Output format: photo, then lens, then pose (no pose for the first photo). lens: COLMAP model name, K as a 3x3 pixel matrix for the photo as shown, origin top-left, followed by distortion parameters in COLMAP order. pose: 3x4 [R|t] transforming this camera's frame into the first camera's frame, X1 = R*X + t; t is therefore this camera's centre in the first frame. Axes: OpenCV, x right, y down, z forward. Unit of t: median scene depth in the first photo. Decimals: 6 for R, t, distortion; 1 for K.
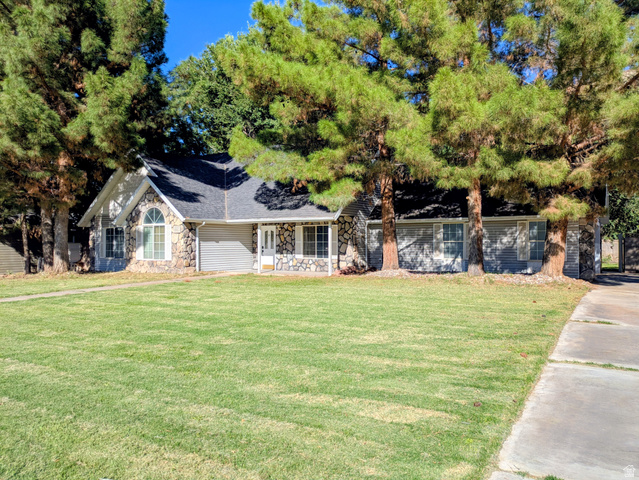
lens RADIAL K [[477.6, 0, 312.1], [0, 477.6, 239.6], [0, 0, 1]] dist [0.075370, -0.098880]
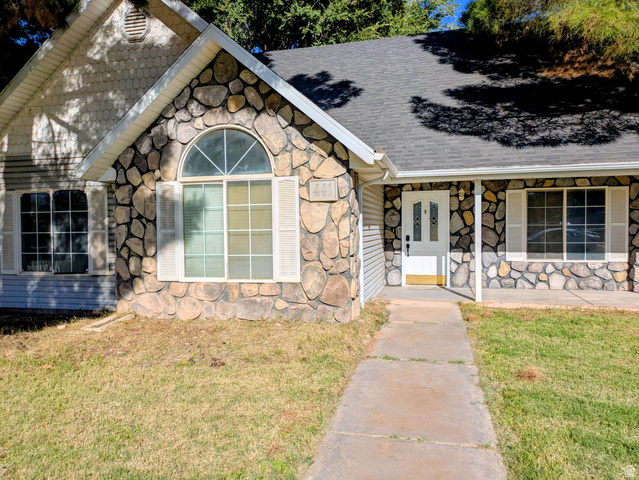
lens RADIAL K [[477.6, 0, 312.1], [0, 477.6, 239.6], [0, 0, 1]] dist [0.075370, -0.098880]
pose [[0.949010, -0.017754, 0.314746, -0.371945], [0.007796, 0.999429, 0.032871, 0.001981], [-0.315150, -0.028741, 0.948607, 0.644587]]
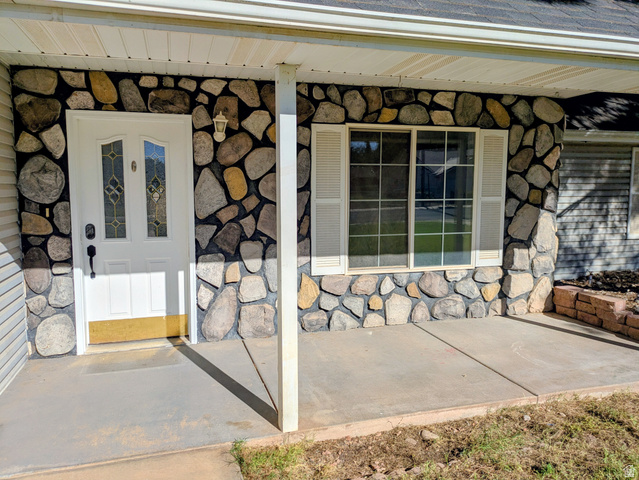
lens RADIAL K [[477.6, 0, 312.1], [0, 477.6, 239.6], [0, 0, 1]] dist [0.075370, -0.098880]
pose [[0.646391, -0.089639, 0.757722, -0.207780], [-0.007765, 0.992251, 0.124008, -0.004736], [-0.762967, -0.086041, 0.640686, 0.895463]]
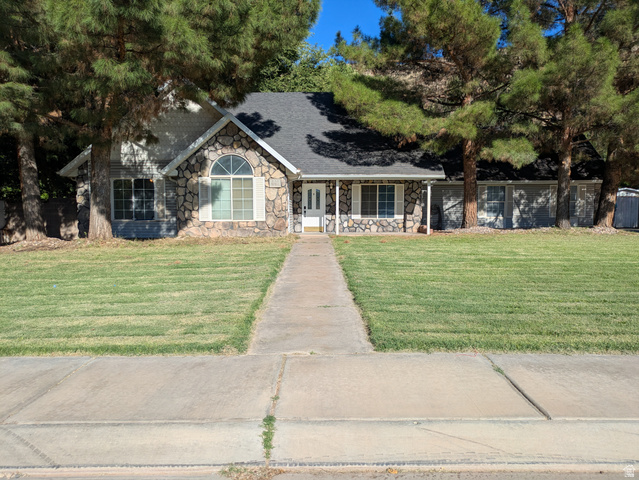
lens RADIAL K [[477.6, 0, 312.1], [0, 477.6, 239.6], [0, 0, 1]] dist [0.075370, -0.098880]
pose [[0.845970, -0.028877, 0.532449, -0.629254], [-0.003950, 0.998166, 0.060411, 0.024221], [-0.533217, -0.053209, 0.844304, 0.252205]]
